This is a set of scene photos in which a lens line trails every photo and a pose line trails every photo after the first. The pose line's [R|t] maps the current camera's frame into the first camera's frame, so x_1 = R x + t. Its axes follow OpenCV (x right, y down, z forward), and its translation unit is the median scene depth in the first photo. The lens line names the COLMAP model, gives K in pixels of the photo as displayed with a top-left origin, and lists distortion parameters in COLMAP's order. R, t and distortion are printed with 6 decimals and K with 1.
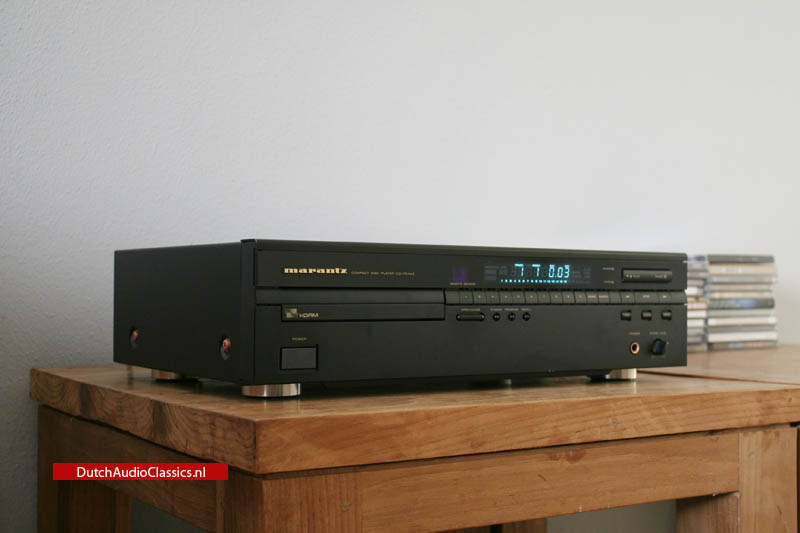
lens RADIAL K [[1165.7, 0, 400.0], [0, 1165.7, 266.5], [0, 0, 1]] dist [-0.005823, 0.069298]
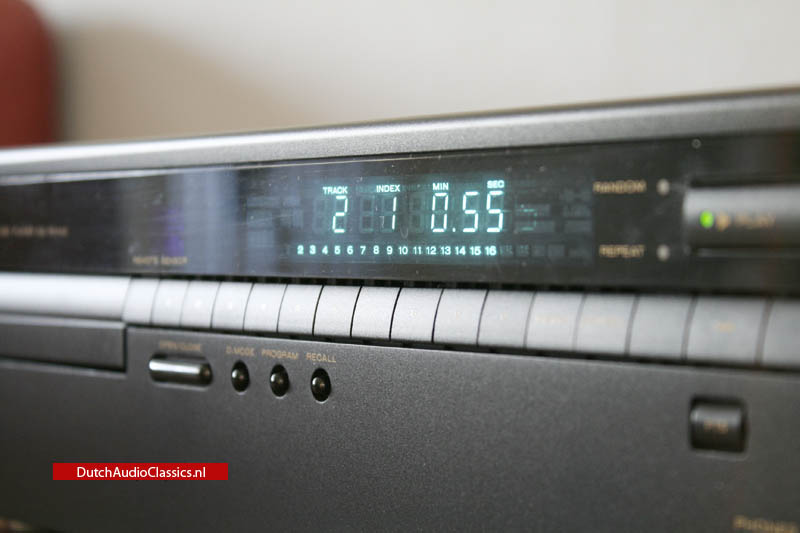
lens RADIAL K [[1889.1, 0, 400.0], [0, 1889.1, 266.5], [0, 0, 1]] dist [0.023302, 0.274279]
pose [[0.101499, -0.002376, -0.994833, 0.533407], [0.007895, 0.999968, -0.001582, 0.017248], [0.994804, -0.007694, 0.101515, 0.979951]]
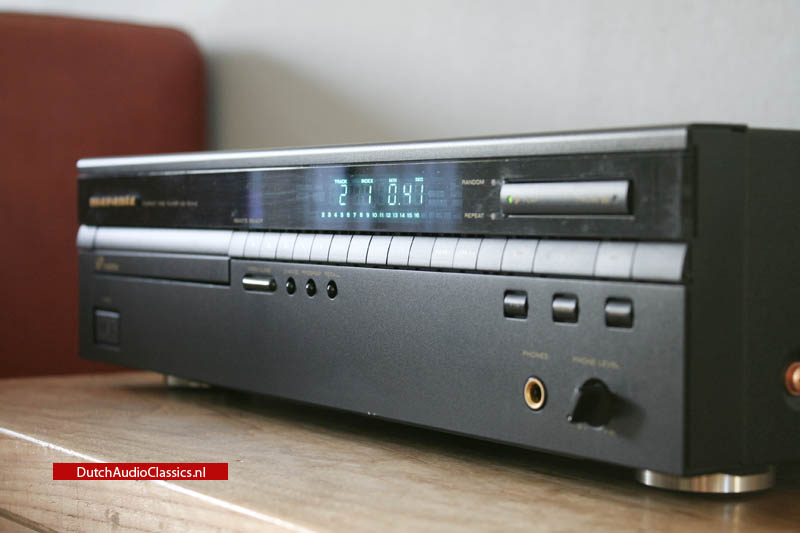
lens RADIAL K [[1561.4, 0, 400.0], [0, 1561.4, 266.5], [0, 0, 1]] dist [0.005750, -0.020493]
pose [[0.037788, 0.025799, -0.998953, 0.744570], [0.012362, 0.999578, 0.026283, 0.017340], [0.999209, -0.013343, 0.037453, 1.009083]]
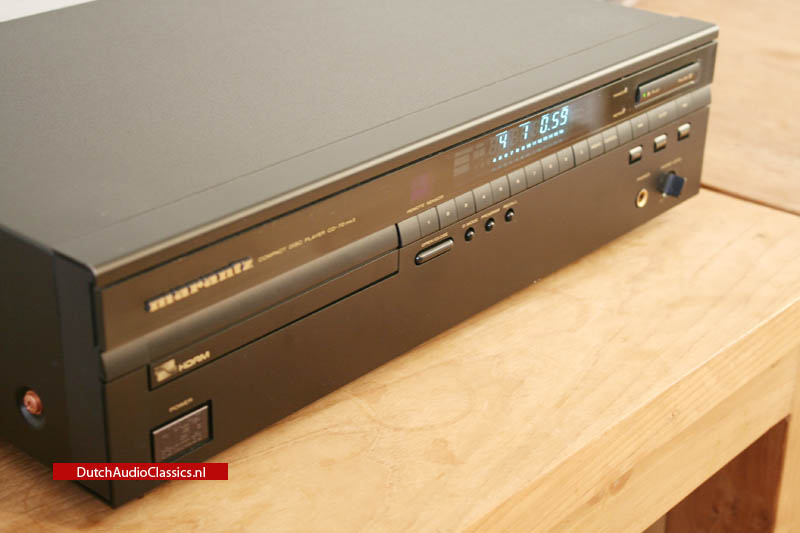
lens RADIAL K [[1446.9, 0, 400.0], [0, 1446.9, 266.5], [0, 0, 1]] dist [-0.033388, -0.105453]
pose [[0.962795, -0.105043, 0.248983, -0.131619], [-0.020341, 0.890575, 0.454382, -0.267595], [-0.269467, -0.442541, 0.855304, 0.378100]]
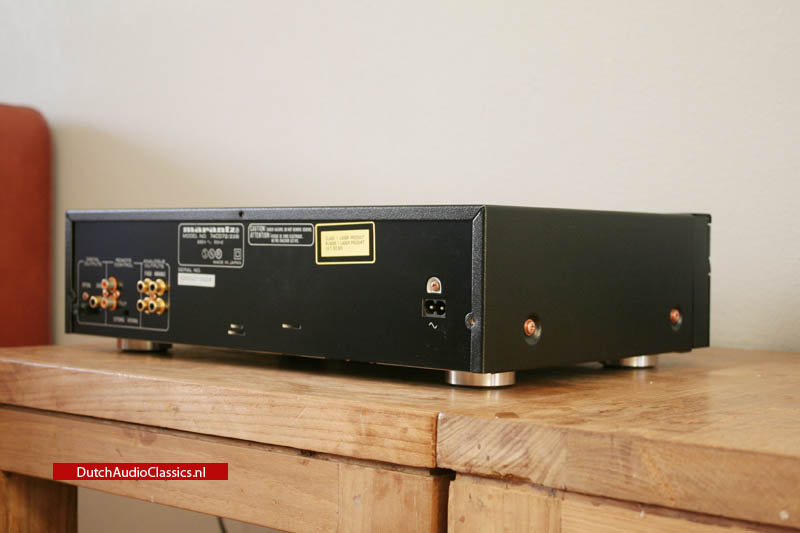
lens RADIAL K [[1231.9, 0, 400.0], [0, 1231.9, 266.5], [0, 0, 1]] dist [-0.007064, -0.004582]
pose [[0.285813, 0.017459, -0.958126, 1.017006], [0.012123, 0.999688, 0.021833, 0.009728], [0.958209, -0.017856, 0.285512, 0.833799]]
